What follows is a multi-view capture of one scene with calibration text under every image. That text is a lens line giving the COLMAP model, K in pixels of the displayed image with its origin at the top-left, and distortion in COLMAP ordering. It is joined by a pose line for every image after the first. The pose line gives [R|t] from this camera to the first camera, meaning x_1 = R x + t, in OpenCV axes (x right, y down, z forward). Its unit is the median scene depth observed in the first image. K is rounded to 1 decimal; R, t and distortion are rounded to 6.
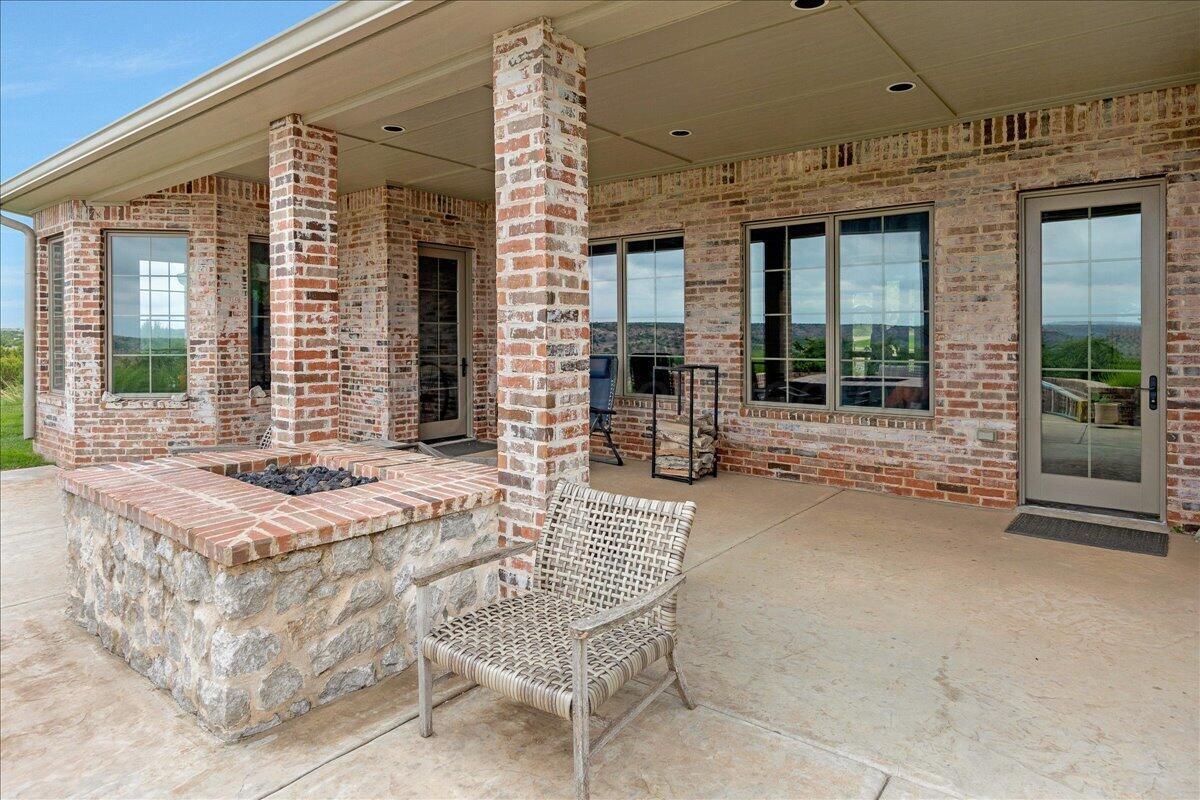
lens RADIAL K [[649.7, 0, 599.7], [0, 649.7, 339.5], [0, 0, 1]] dist [-0.000390, -0.000046]
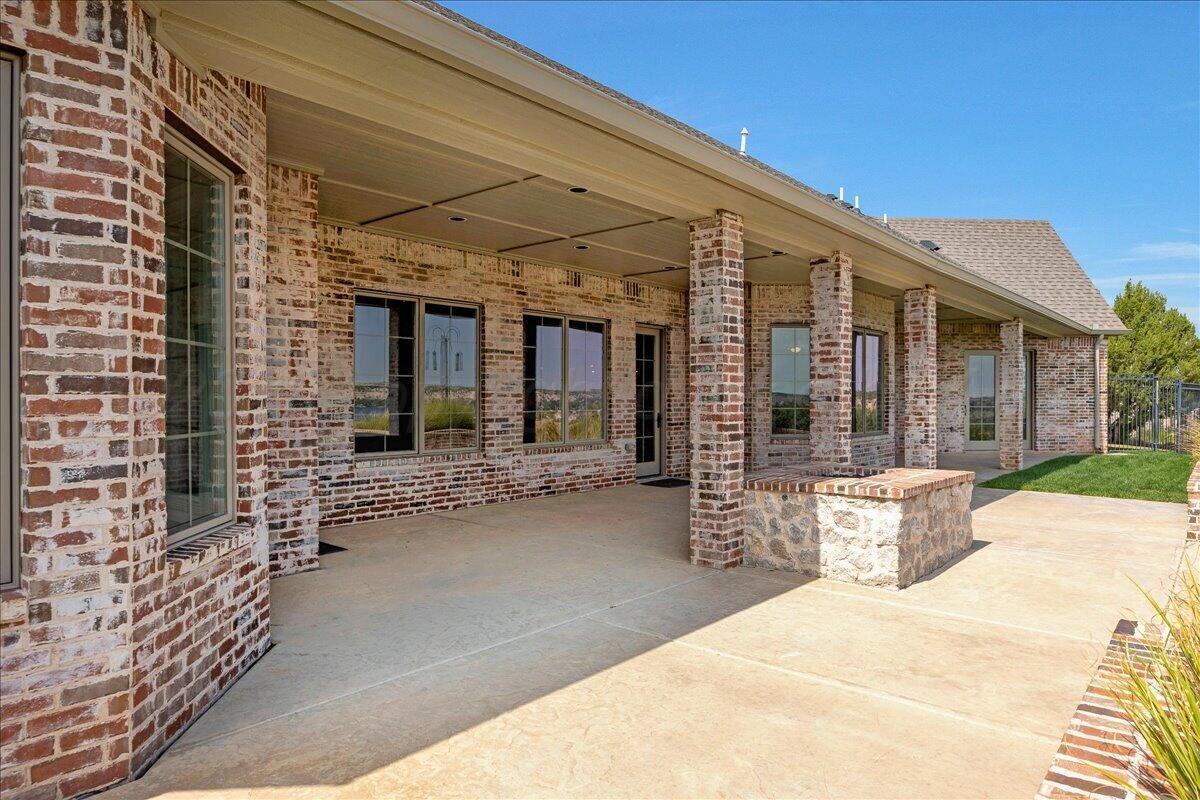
lens RADIAL K [[635.1, 0, 606.6], [0, 635.1, 391.1], [0, 0, 1]] dist [-0.002201, -0.000355]
pose [[0.145466, 0.008975, 0.989323, -1.028772], [0.006531, 0.999928, -0.010031, 0.001309], [-0.989342, 0.007921, 0.145397, 0.646669]]
